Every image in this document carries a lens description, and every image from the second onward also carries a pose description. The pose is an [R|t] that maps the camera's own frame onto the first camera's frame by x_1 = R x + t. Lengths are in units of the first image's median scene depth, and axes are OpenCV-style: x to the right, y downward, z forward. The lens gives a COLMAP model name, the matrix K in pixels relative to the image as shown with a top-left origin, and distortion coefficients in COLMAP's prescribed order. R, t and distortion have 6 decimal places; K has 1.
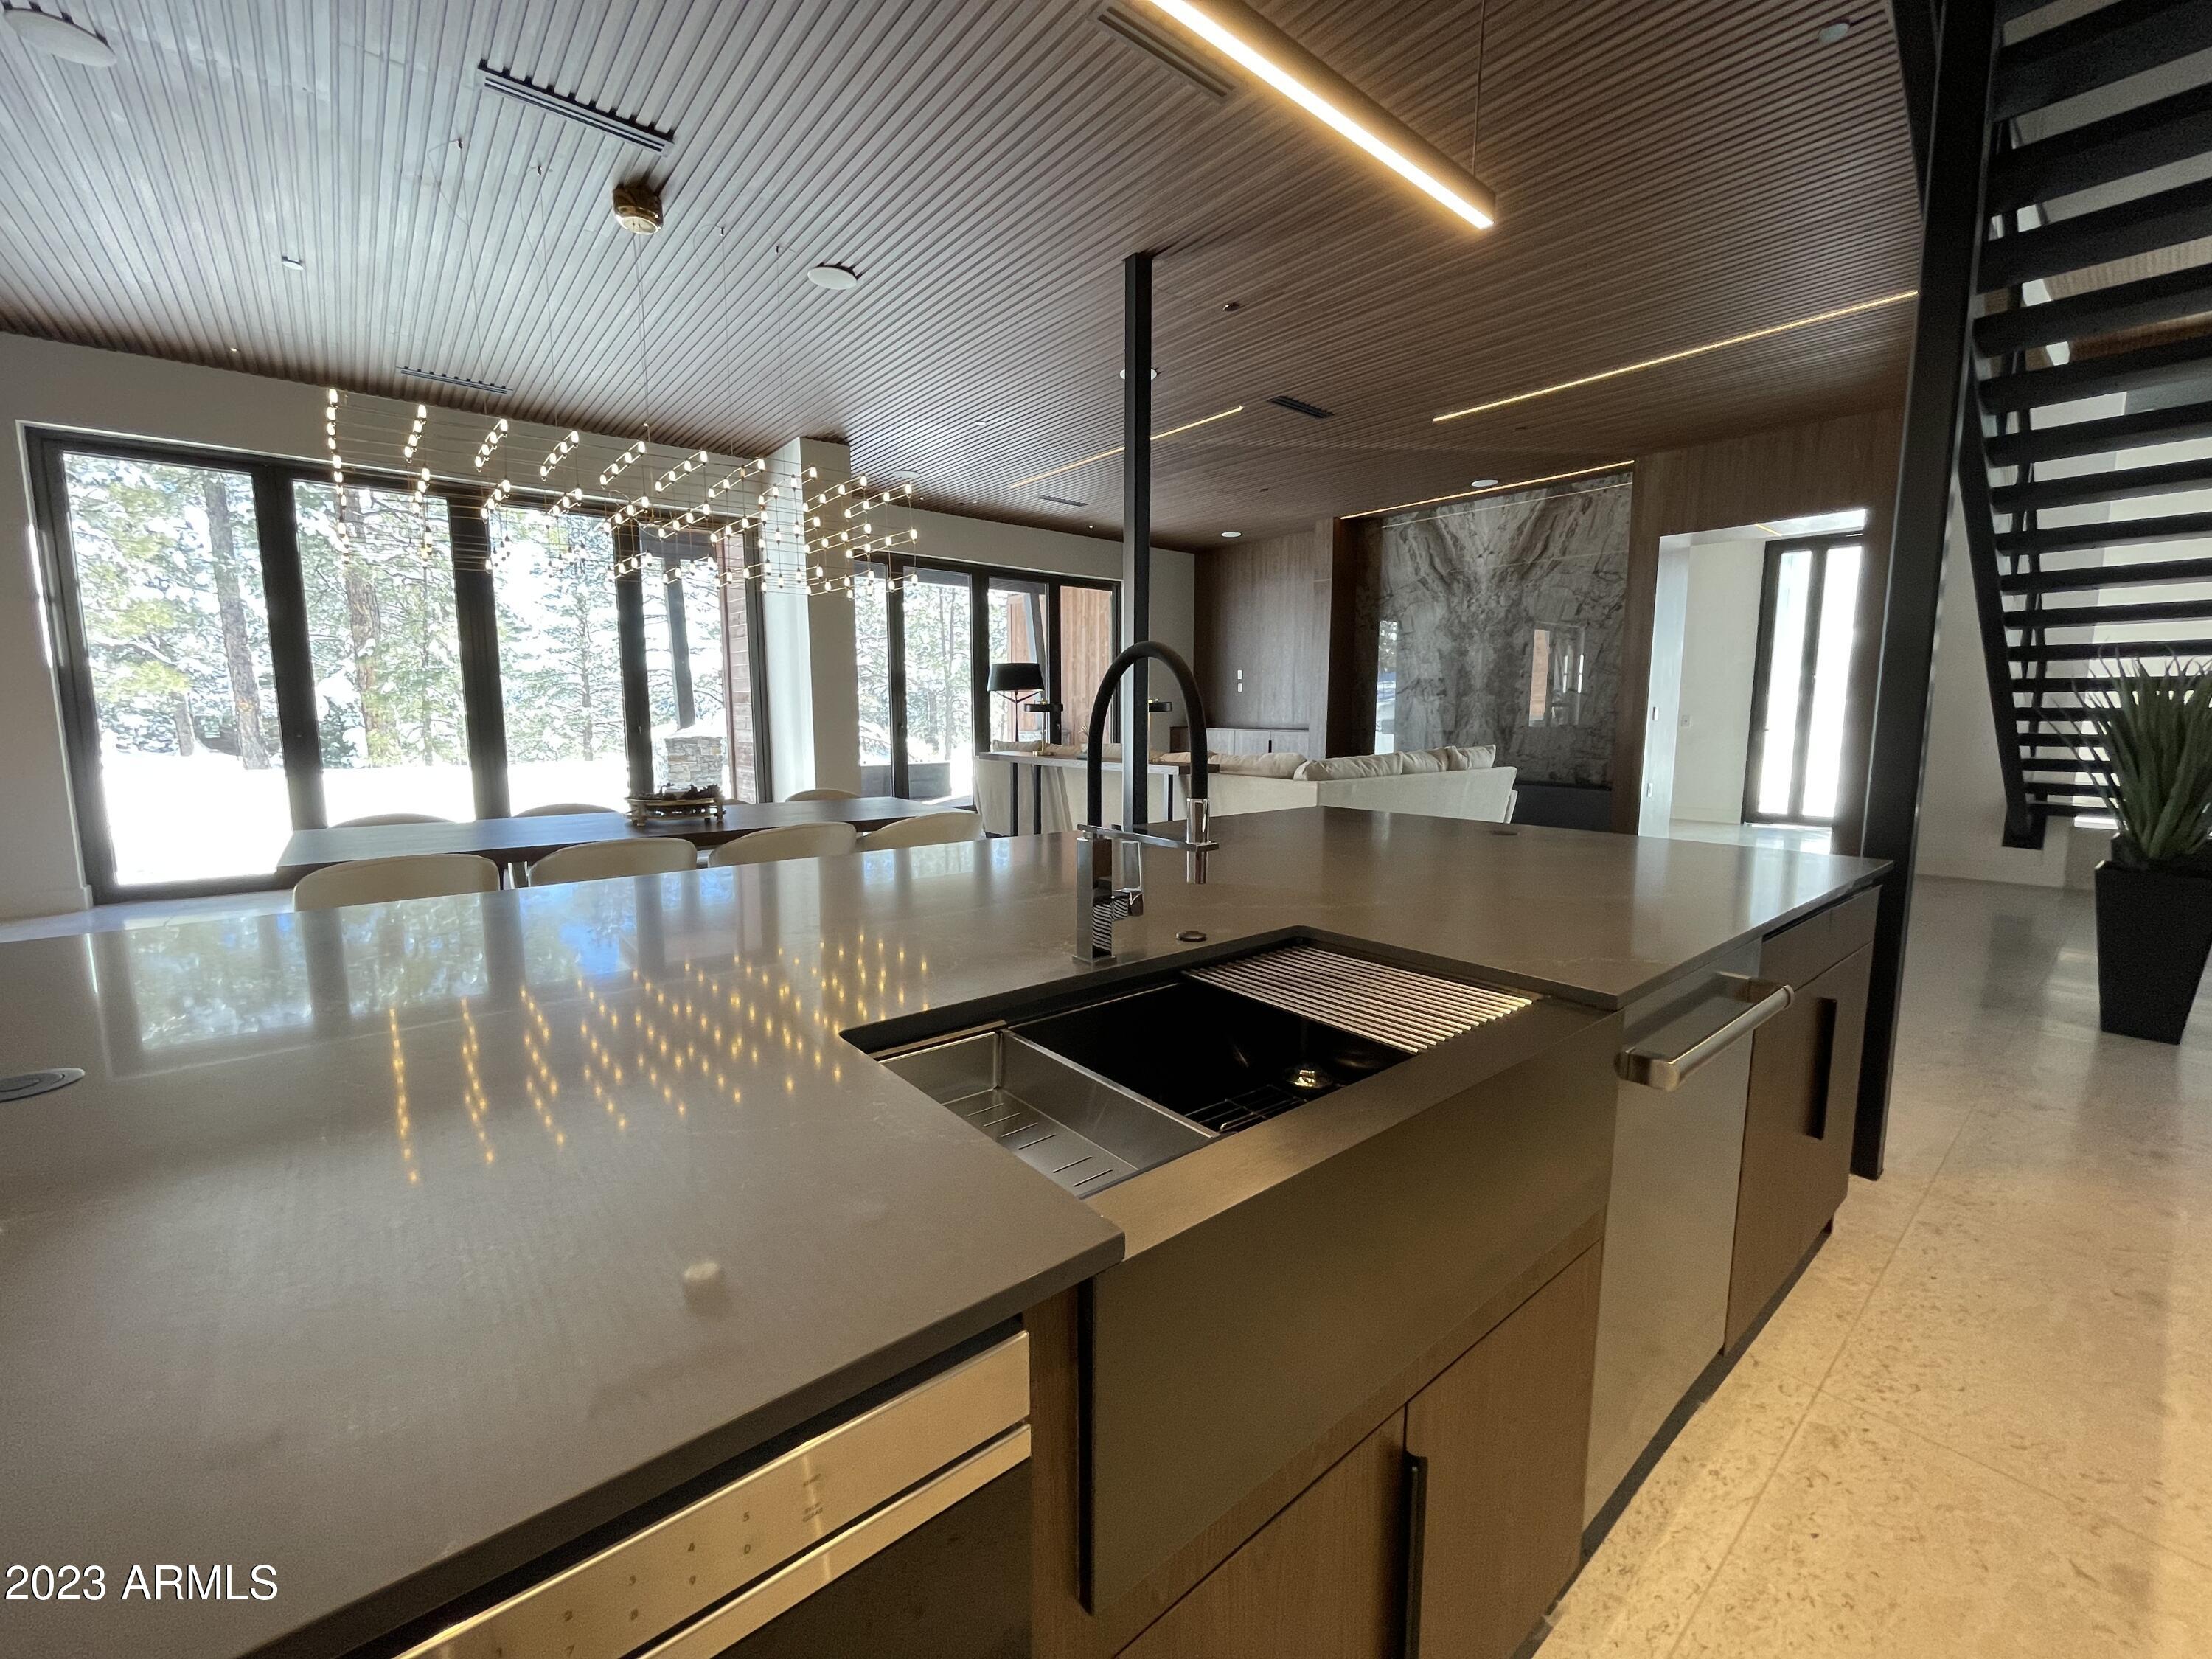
lens RADIAL K [[899.1, 0, 1115.5], [0, 899.1, 825.5], [0, 0, 1]] dist [-0.003666, 0.000562]
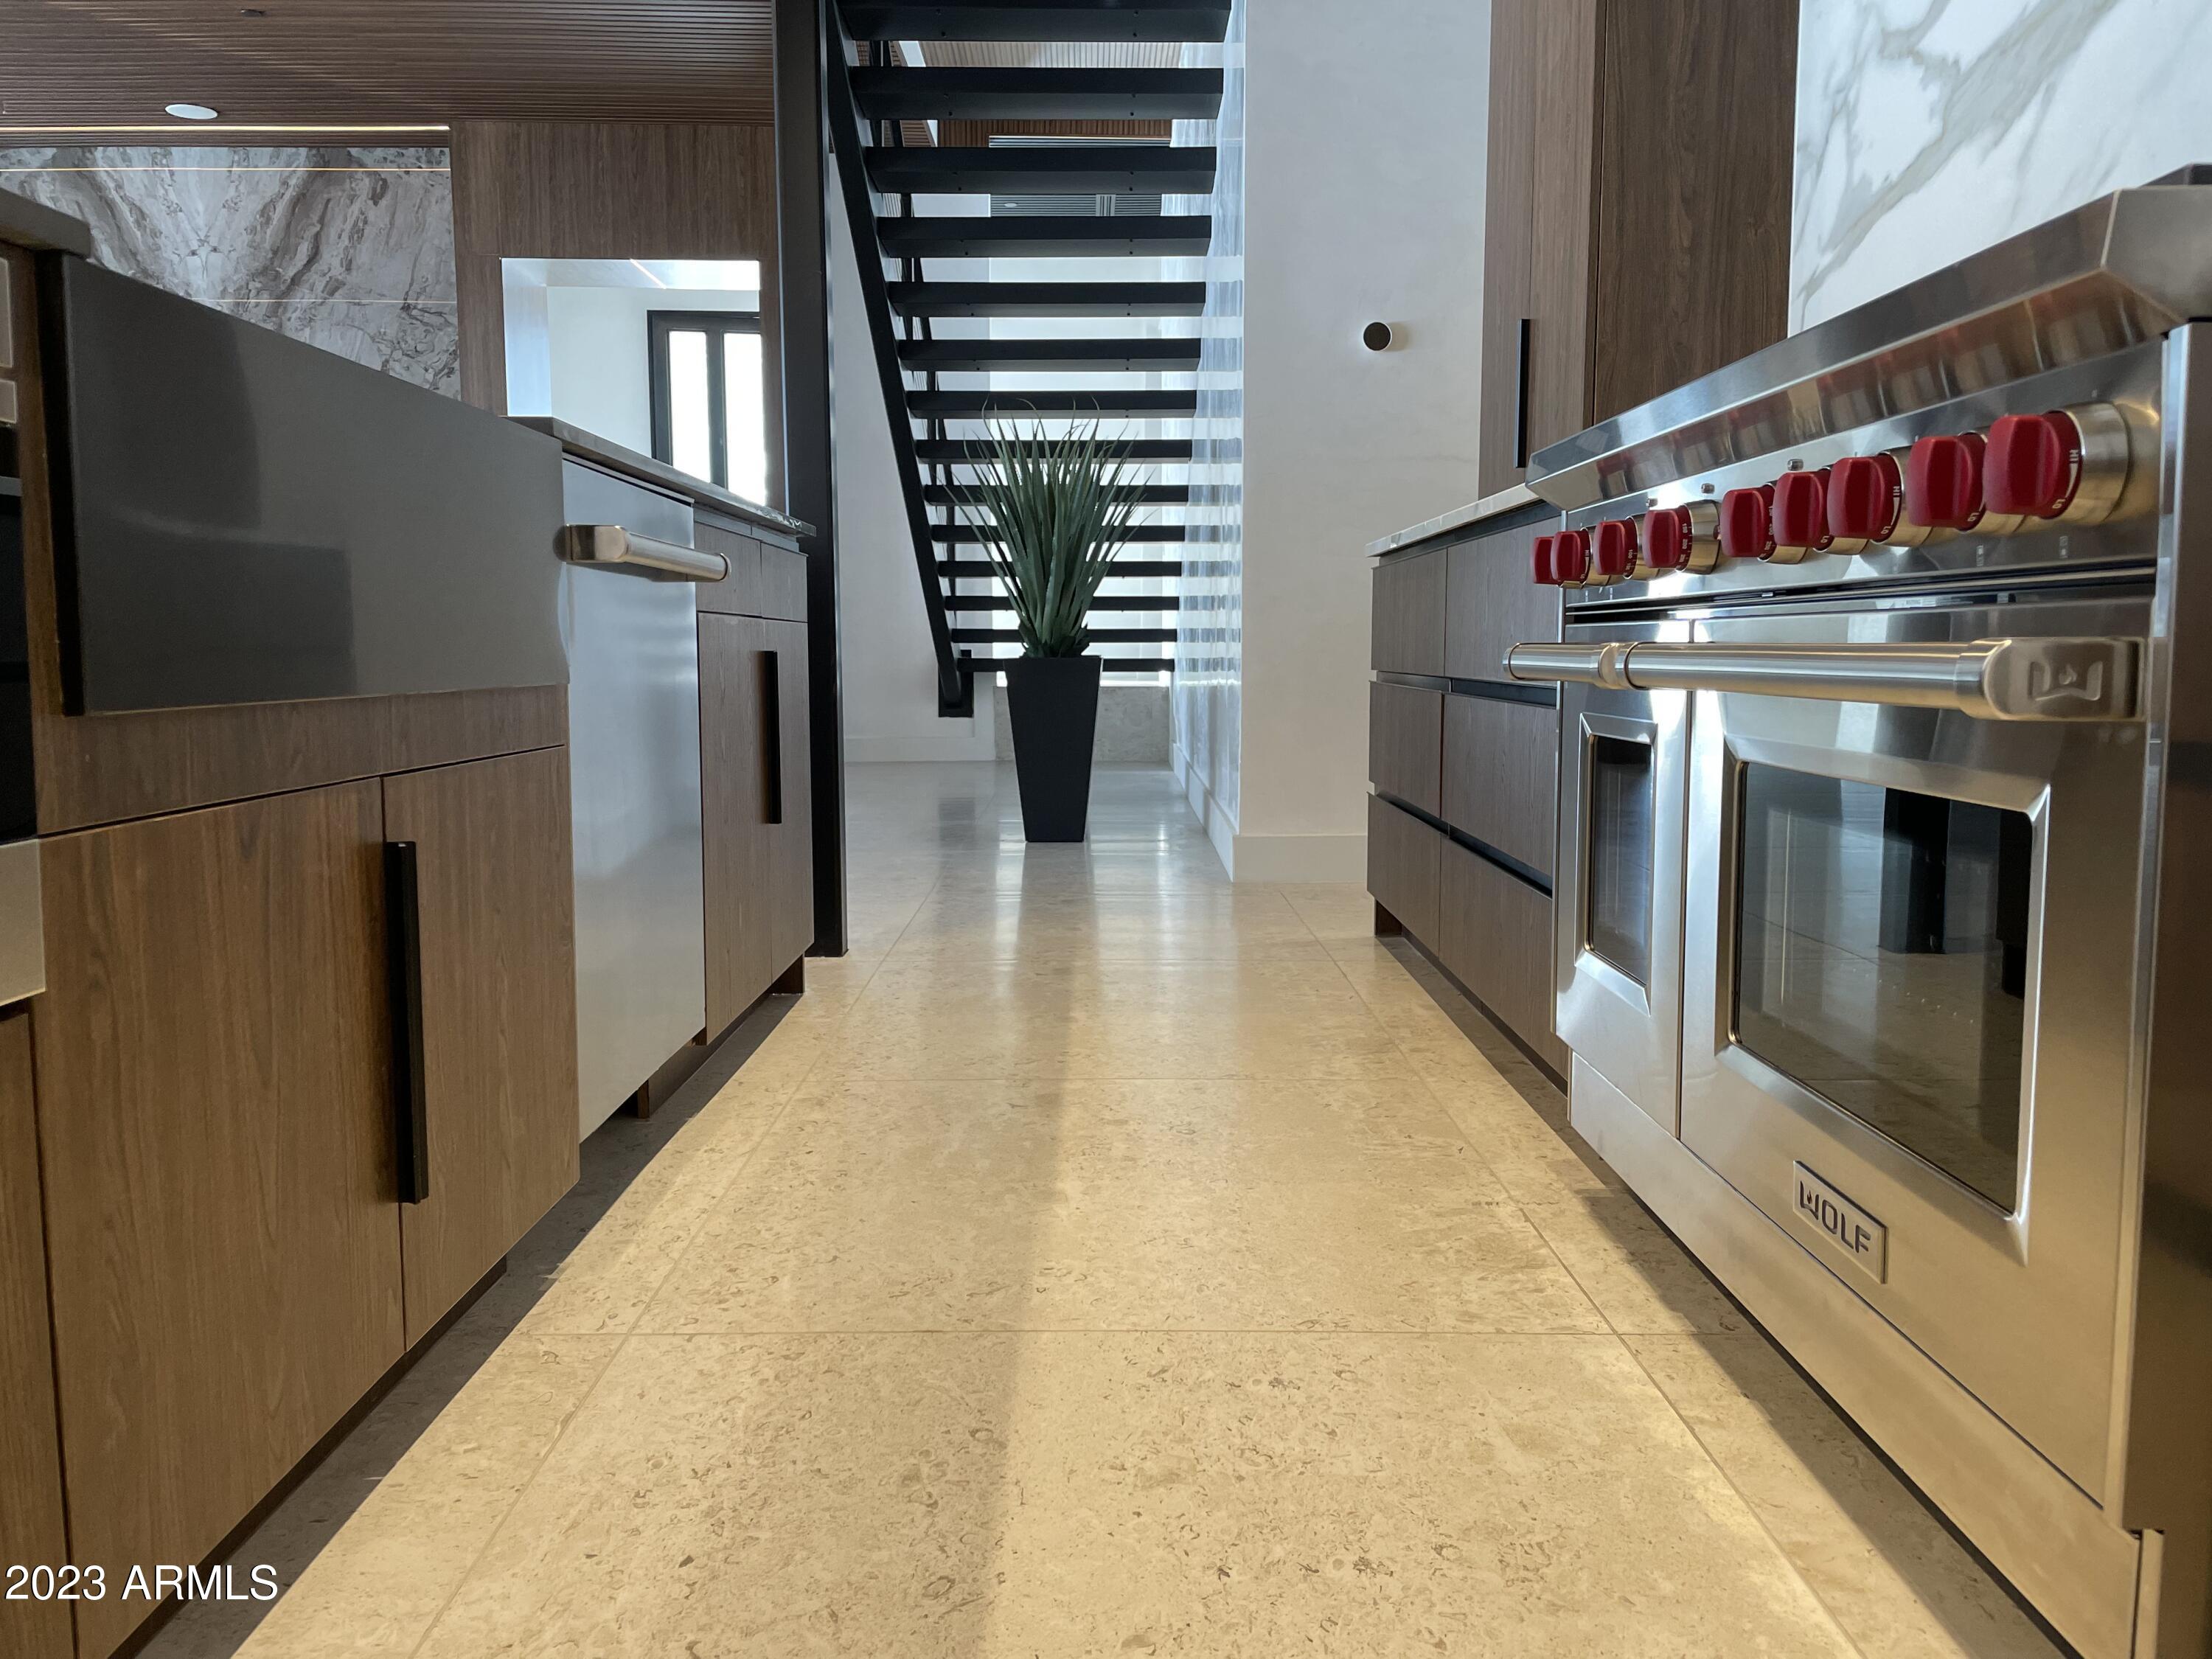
lens RADIAL K [[1663.5, 0, 1110.5], [0, 1663.5, 817.1], [0, 0, 1]] dist [0.070417, -0.072485]
pose [[0.638836, -0.072374, 0.765931, -0.049016], [0.095132, 0.995356, 0.014706, 0.082649], [-0.763438, 0.063470, 0.642755, -0.056206]]
